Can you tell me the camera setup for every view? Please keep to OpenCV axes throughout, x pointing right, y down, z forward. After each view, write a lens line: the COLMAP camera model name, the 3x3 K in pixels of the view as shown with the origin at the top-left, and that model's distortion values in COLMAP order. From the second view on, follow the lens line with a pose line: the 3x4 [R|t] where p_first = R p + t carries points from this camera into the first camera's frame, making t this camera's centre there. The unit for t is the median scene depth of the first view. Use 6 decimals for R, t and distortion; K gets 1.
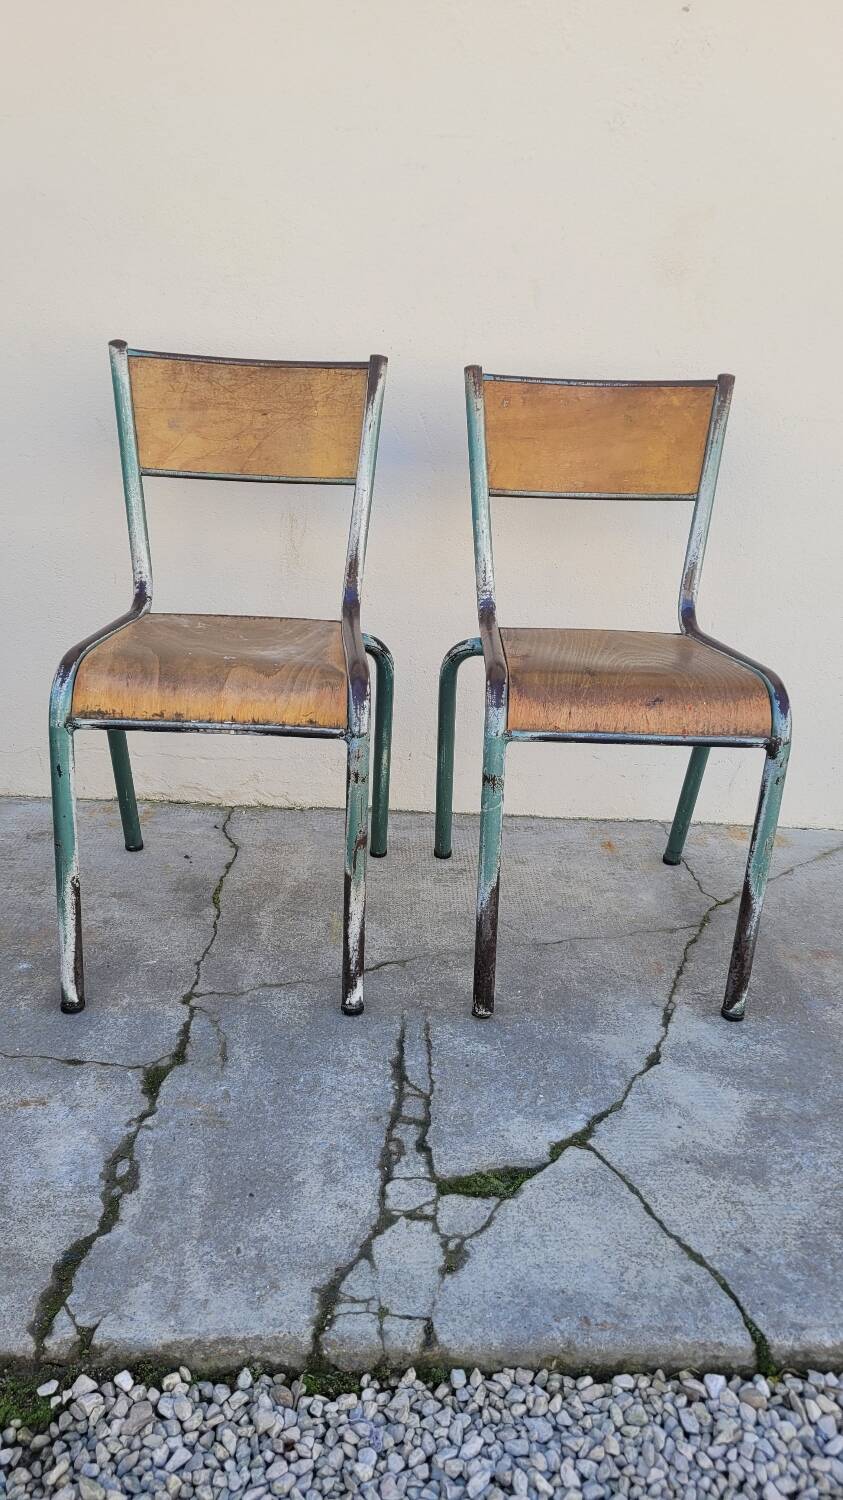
lens RADIAL K [[1130.4, 0, 428.1], [0, 1130.4, 742.8], [0, 0, 1]] dist [0.054177, -0.037819]
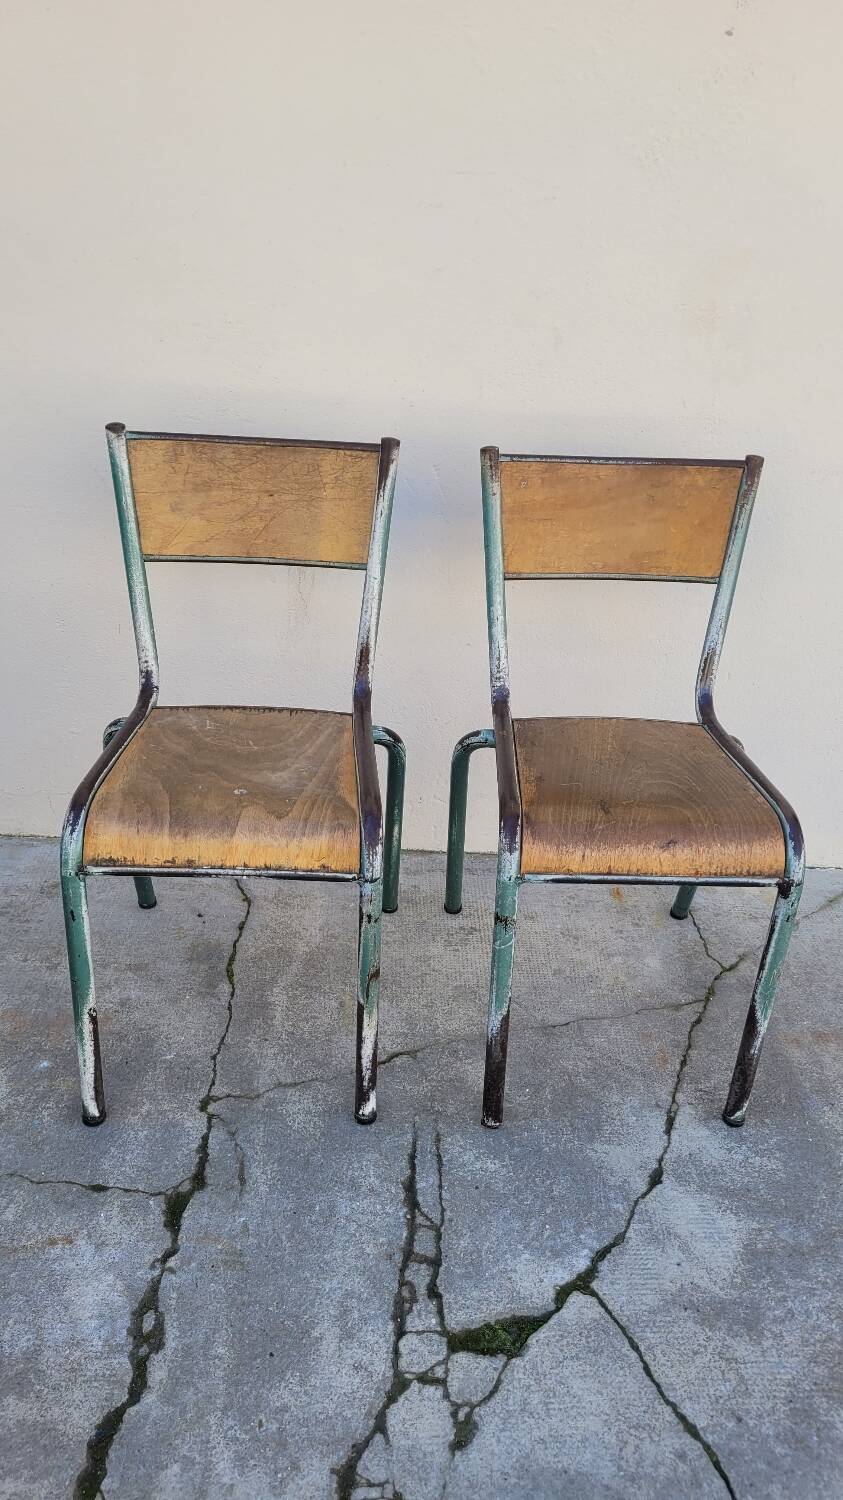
lens RADIAL K [[1130.4, 0, 437.4], [0, 1130.4, 758.5], [0, 0, 1]] dist [0.054177, -0.037819]
pose [[0.999980, 0.005540, 0.002910, -0.006253], [-0.005902, 0.989456, 0.144710, -0.248273], [-0.002078, -0.144725, 0.989470, 0.025811]]
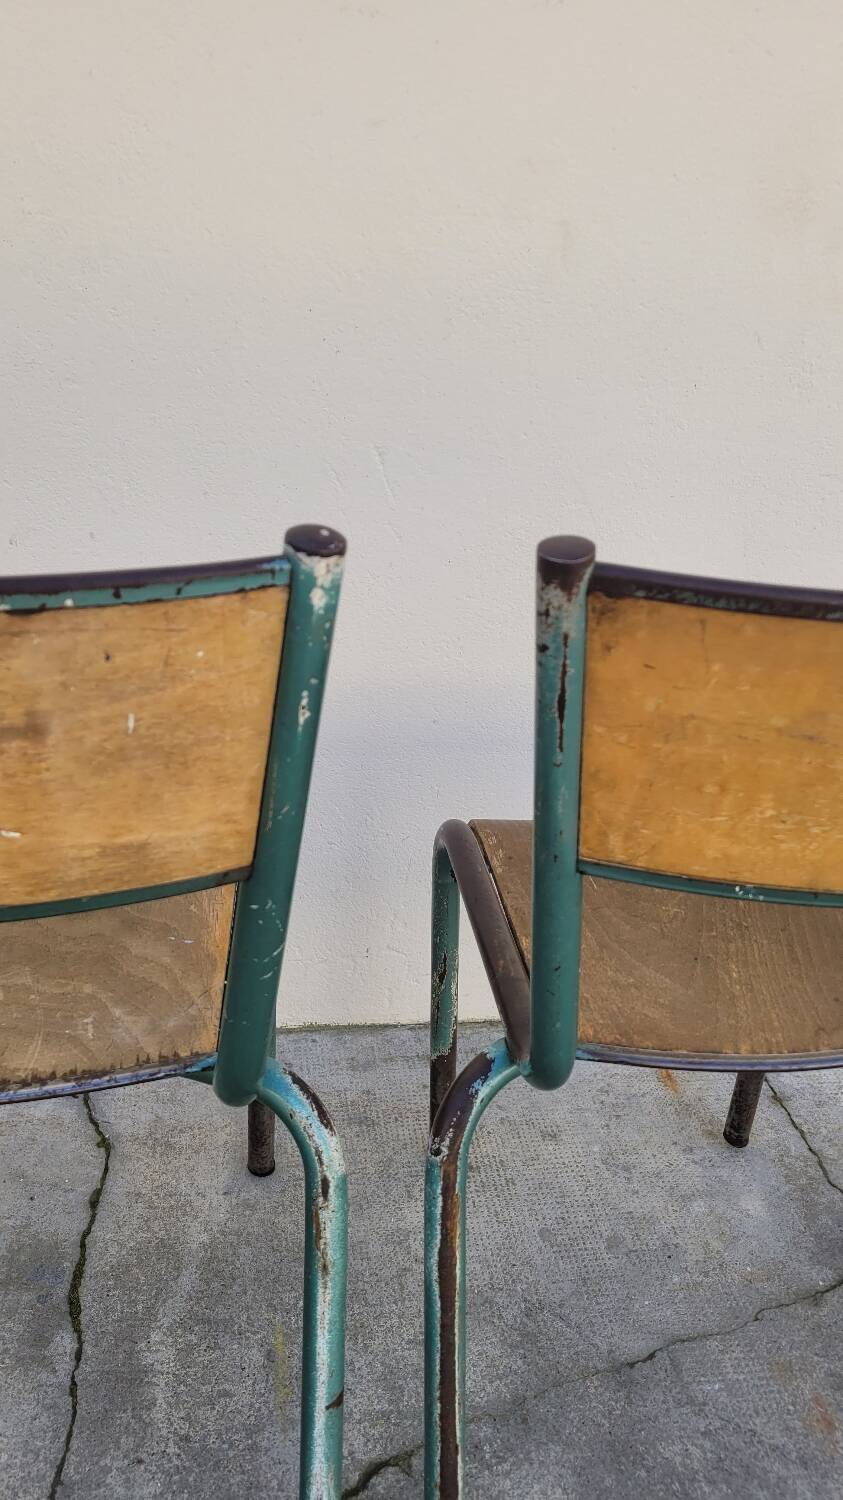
lens RADIAL K [[1133.5, 0, 425.5], [0, 1133.5, 739.2], [0, 0, 1]] dist [0.053349, -0.034449]
pose [[0.994386, -0.042566, 0.096871, -0.061220], [0.032467, 0.994095, 0.103546, -0.266393], [-0.100706, -0.099819, 0.989896, 0.512480]]
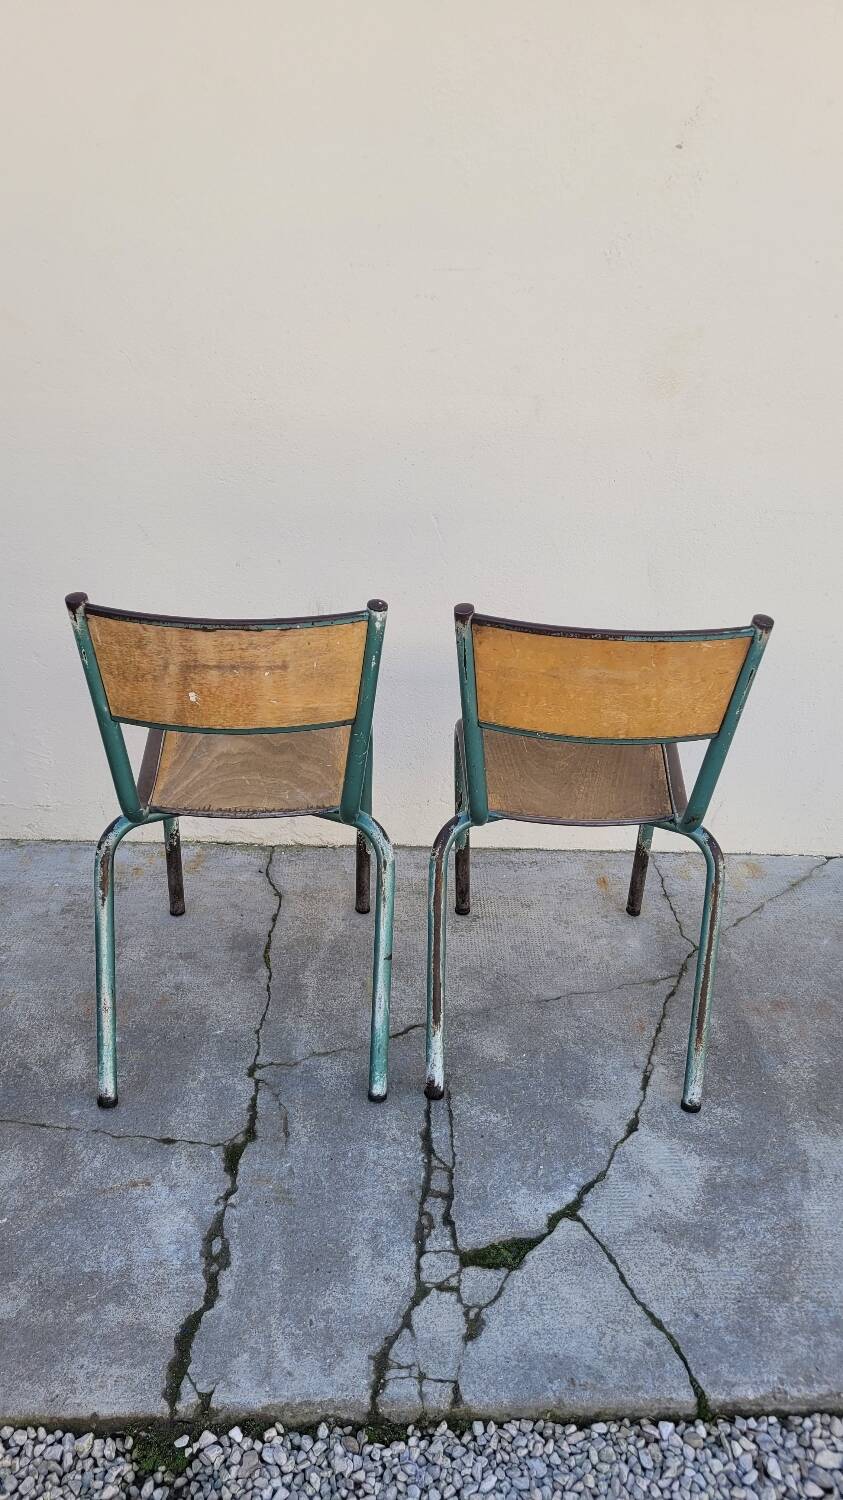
lens RADIAL K [[1133.5, 0, 426.3], [0, 1133.5, 744.5], [0, 0, 1]] dist [0.053349, -0.034449]
pose [[0.999807, -0.015332, -0.012245, -0.004406], [0.017041, 0.987844, 0.154513, -0.324564], [0.009727, -0.154692, 0.987915, -0.162086]]
